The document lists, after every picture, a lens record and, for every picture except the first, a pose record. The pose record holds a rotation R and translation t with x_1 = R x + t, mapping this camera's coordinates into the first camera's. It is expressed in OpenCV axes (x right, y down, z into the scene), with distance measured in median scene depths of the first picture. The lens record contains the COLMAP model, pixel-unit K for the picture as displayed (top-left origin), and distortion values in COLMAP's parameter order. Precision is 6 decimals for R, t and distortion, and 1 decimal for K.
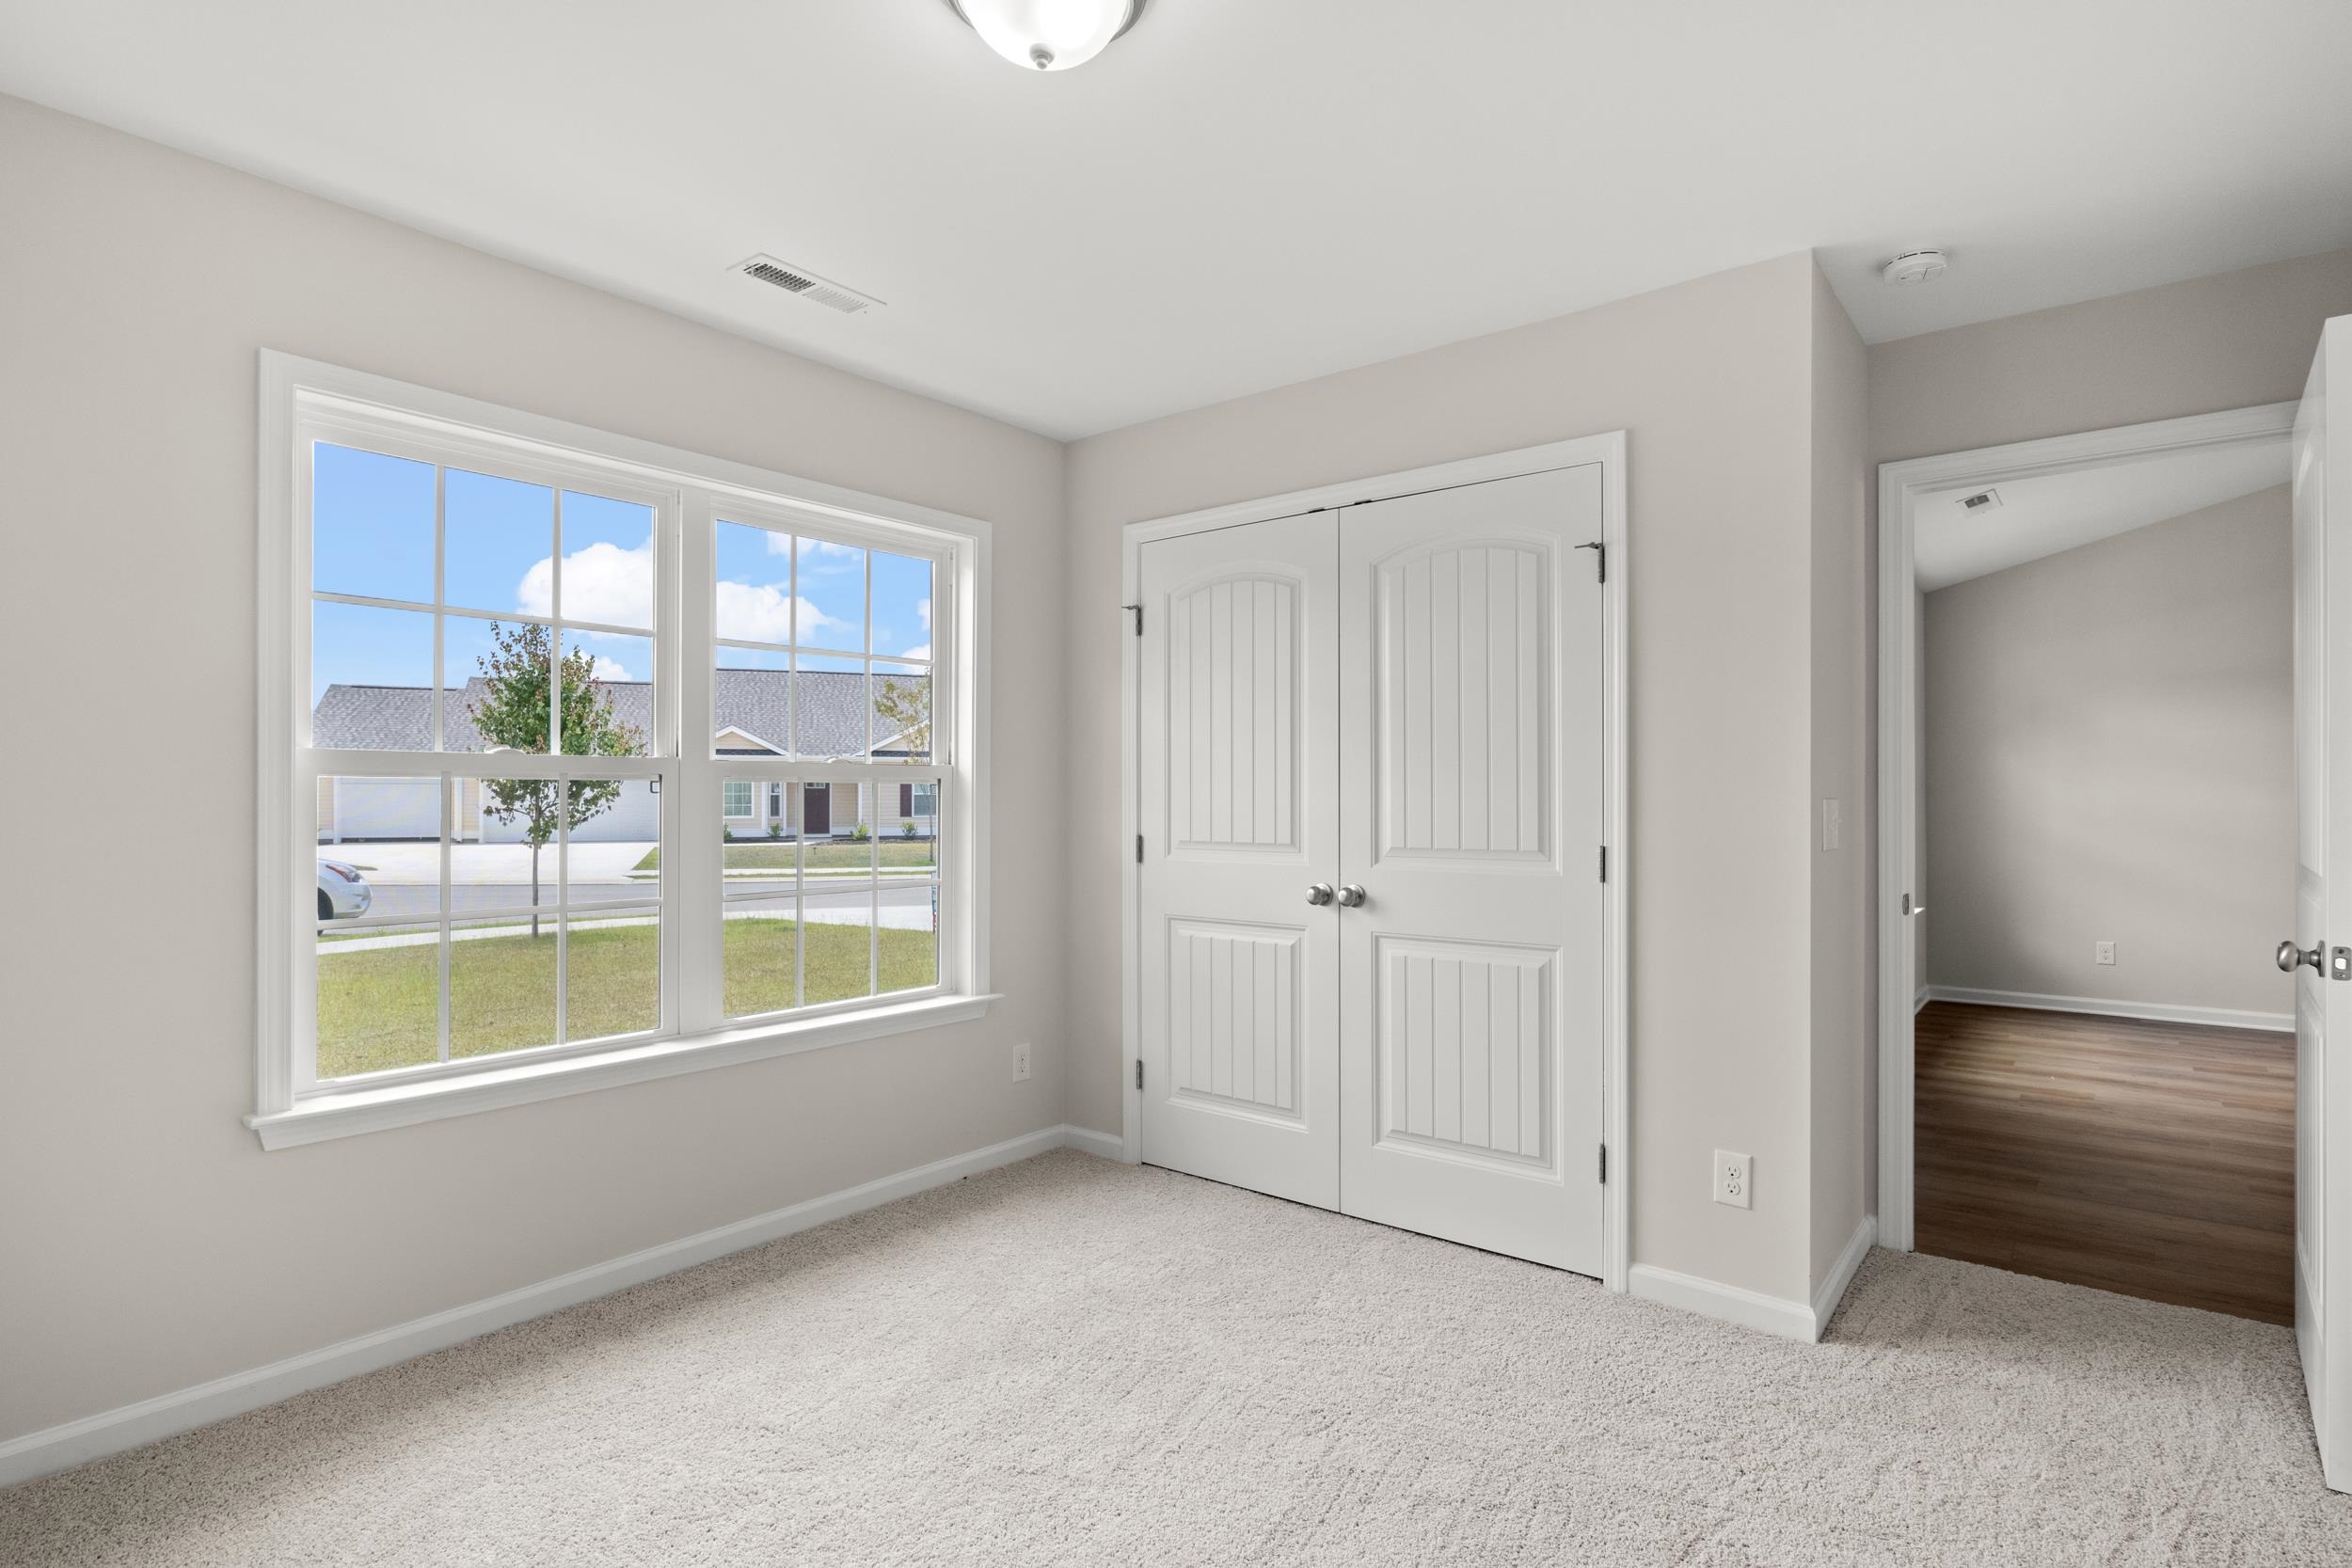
lens RADIAL K [[1169.6, 0, 1194.8], [0, 1169.6, 784.1], [0, 0, 1]] dist [-0.009356, 0.000226]
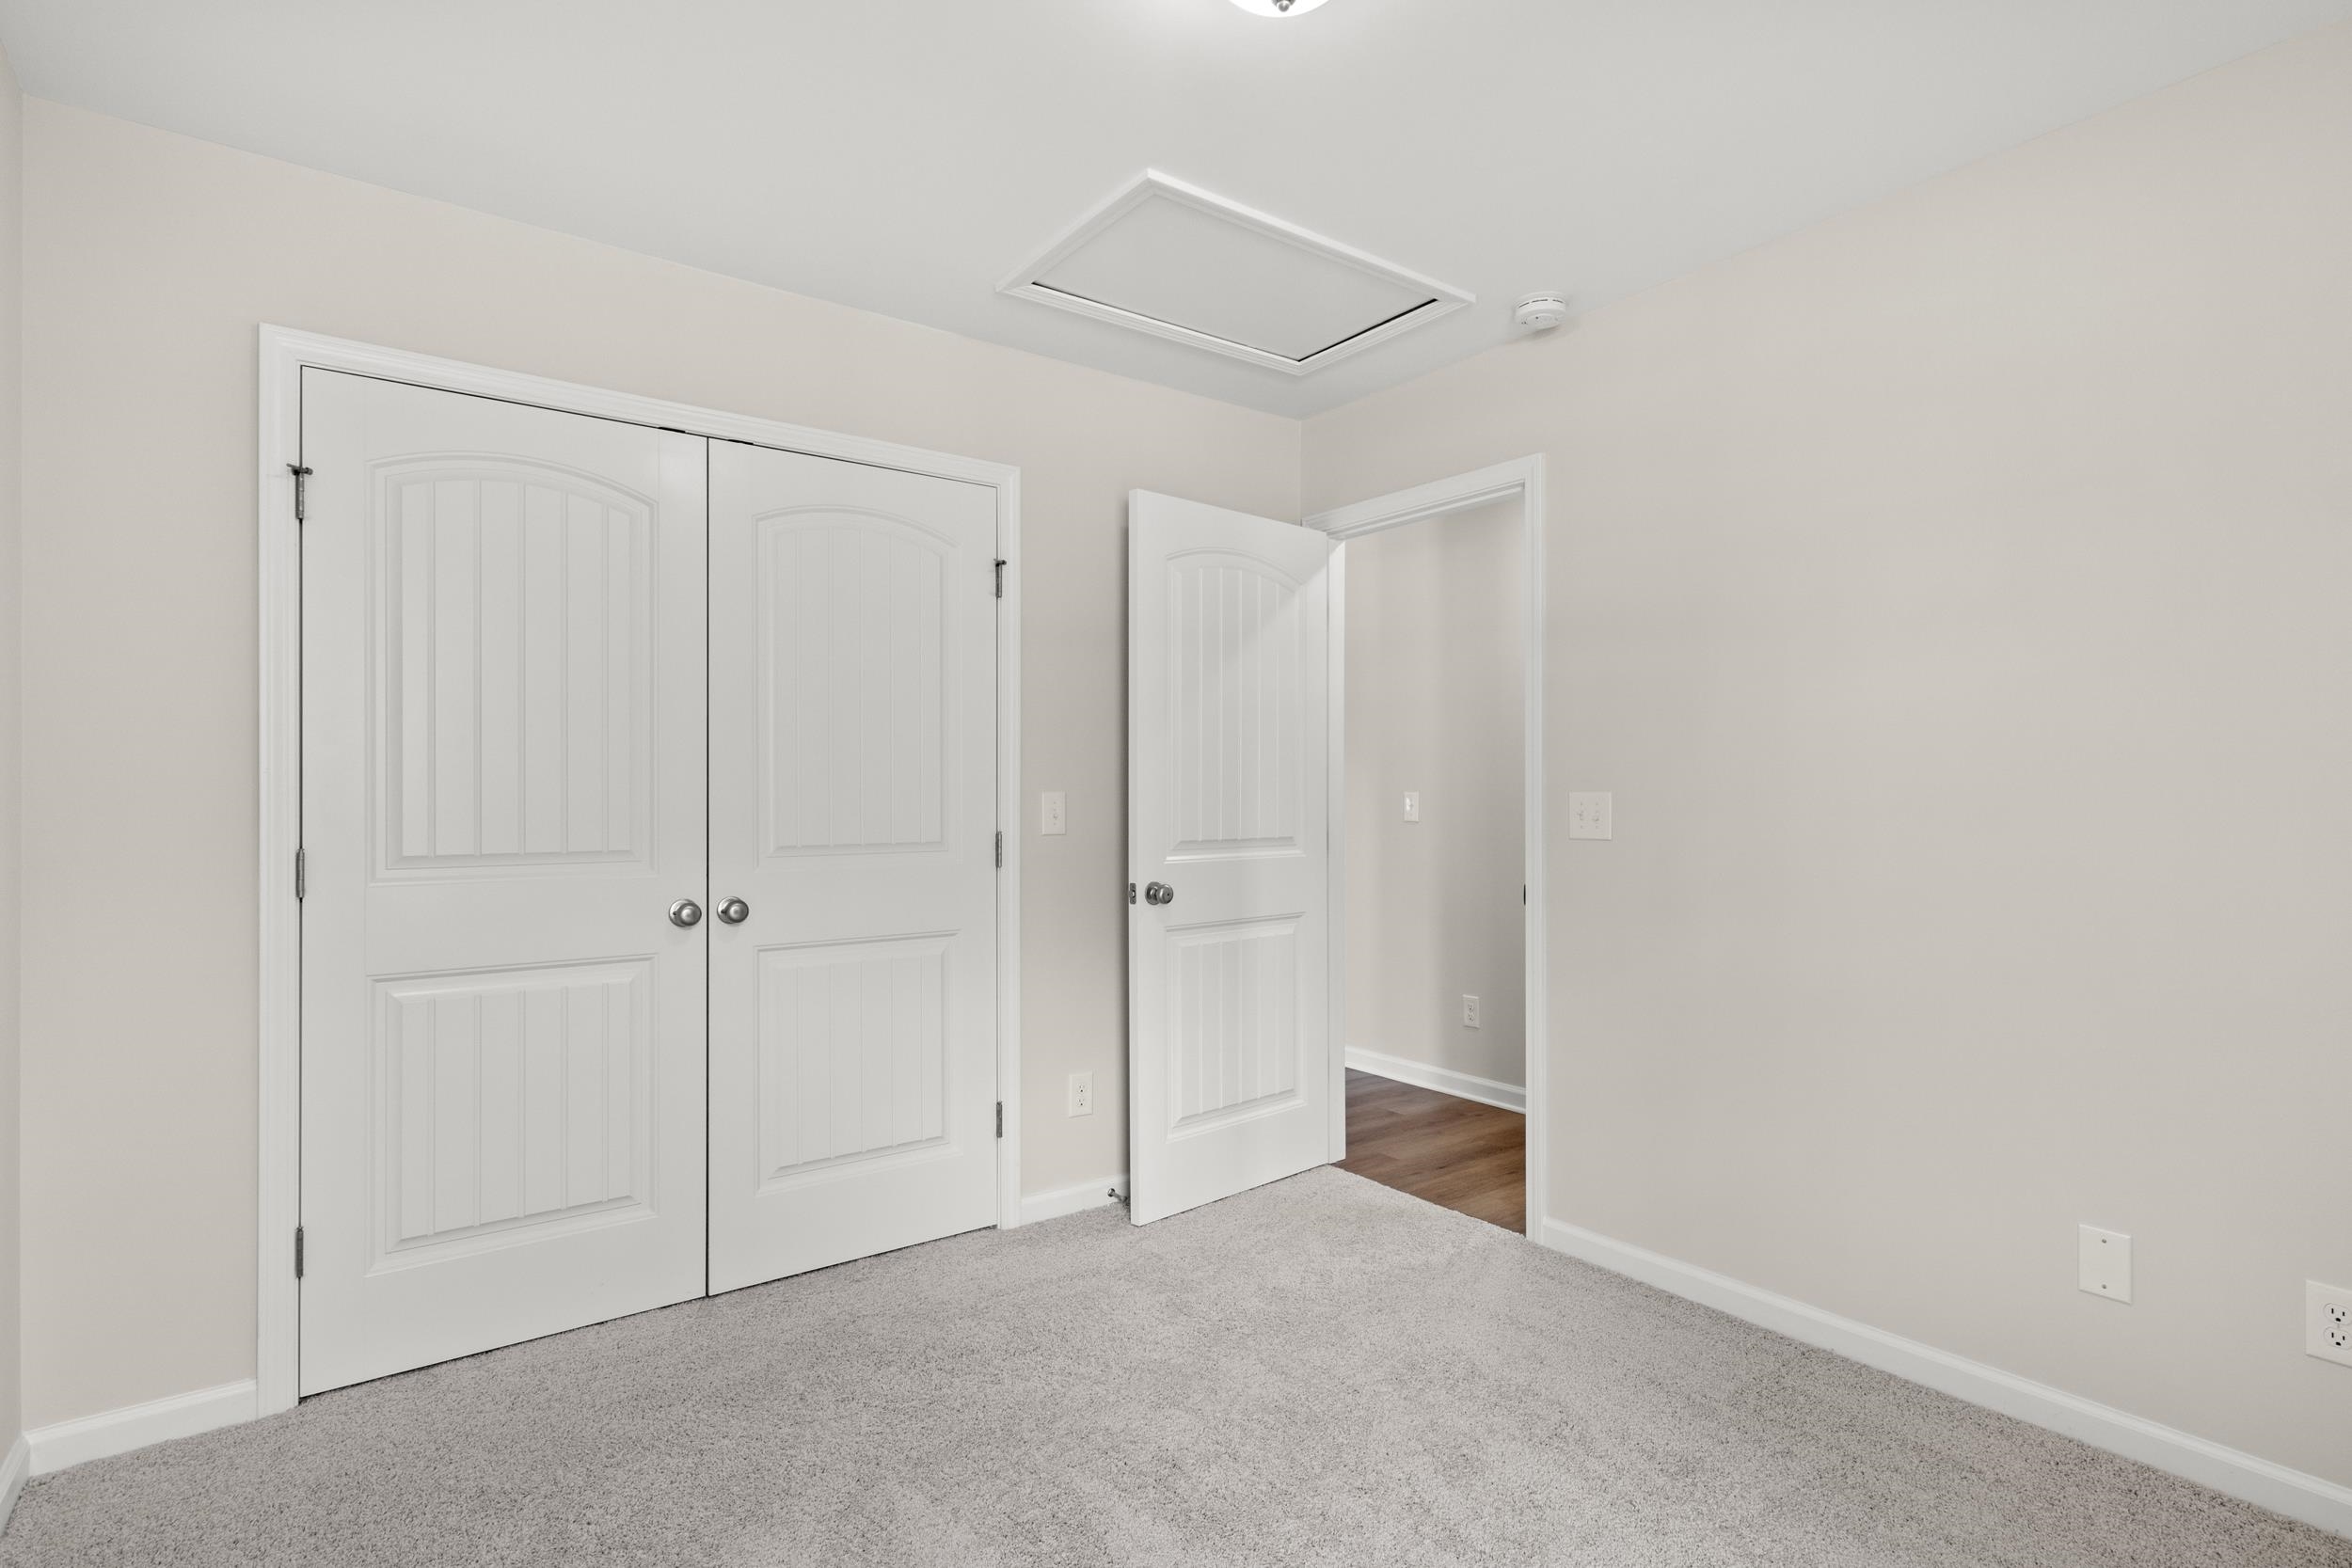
lens RADIAL K [[1169.6, 0, 1194.8], [0, 1169.6, 784.1], [0, 0, 1]] dist [-0.009356, 0.000226]
pose [[0.258207, 0.006006, 0.966071, -0.590359], [-0.016001, 0.999870, -0.001940, 0.003722], [-0.965957, -0.014957, 0.258269, 0.468748]]
